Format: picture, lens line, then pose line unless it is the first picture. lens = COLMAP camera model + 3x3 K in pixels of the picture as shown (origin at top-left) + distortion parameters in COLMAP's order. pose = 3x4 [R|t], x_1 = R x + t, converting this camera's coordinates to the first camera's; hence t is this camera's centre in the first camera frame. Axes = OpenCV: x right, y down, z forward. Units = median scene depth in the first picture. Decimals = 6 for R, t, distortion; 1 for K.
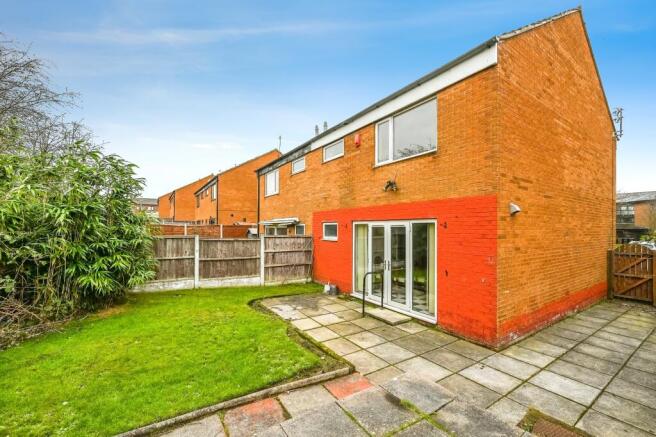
lens RADIAL K [[263.6, 0, 328.2], [0, 263.6, 229.8], [0, 0, 1]] dist [-0.004532, 0.000188]
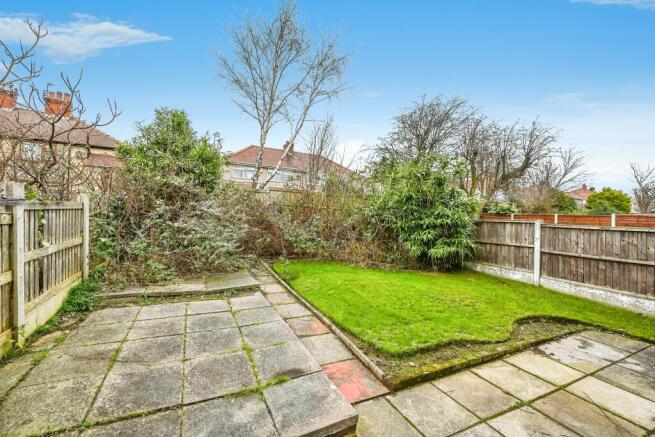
lens RADIAL K [[263.2, 0, 306.8], [0, 263.2, 217.0], [0, 0, 1]] dist [-0.004532, 0.000188]
pose [[-0.174539, -0.012452, -0.984572, 0.457684], [-0.035485, 0.999350, -0.006348, 0.045939], [0.984011, 0.033830, -0.174867, 0.478601]]
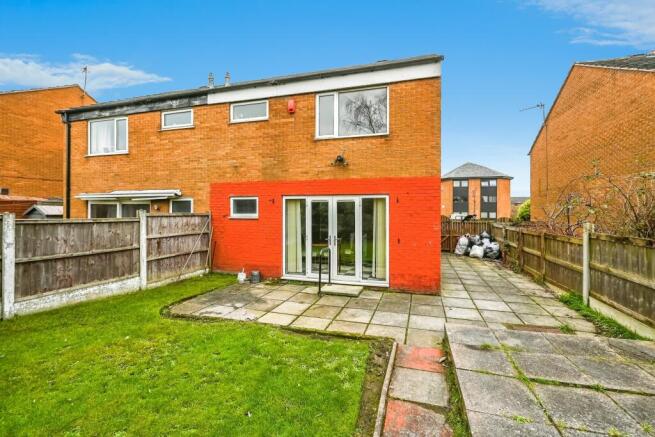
lens RADIAL K [[263.2, 0, 347.7], [0, 263.2, 211.5], [0, 0, 1]] dist [-0.004532, 0.000188]
pose [[0.750323, -0.008953, 0.661011, -0.370550], [0.005554, 0.999958, 0.007240, 0.017945], [-0.661048, -0.001761, 0.750341, 0.206175]]
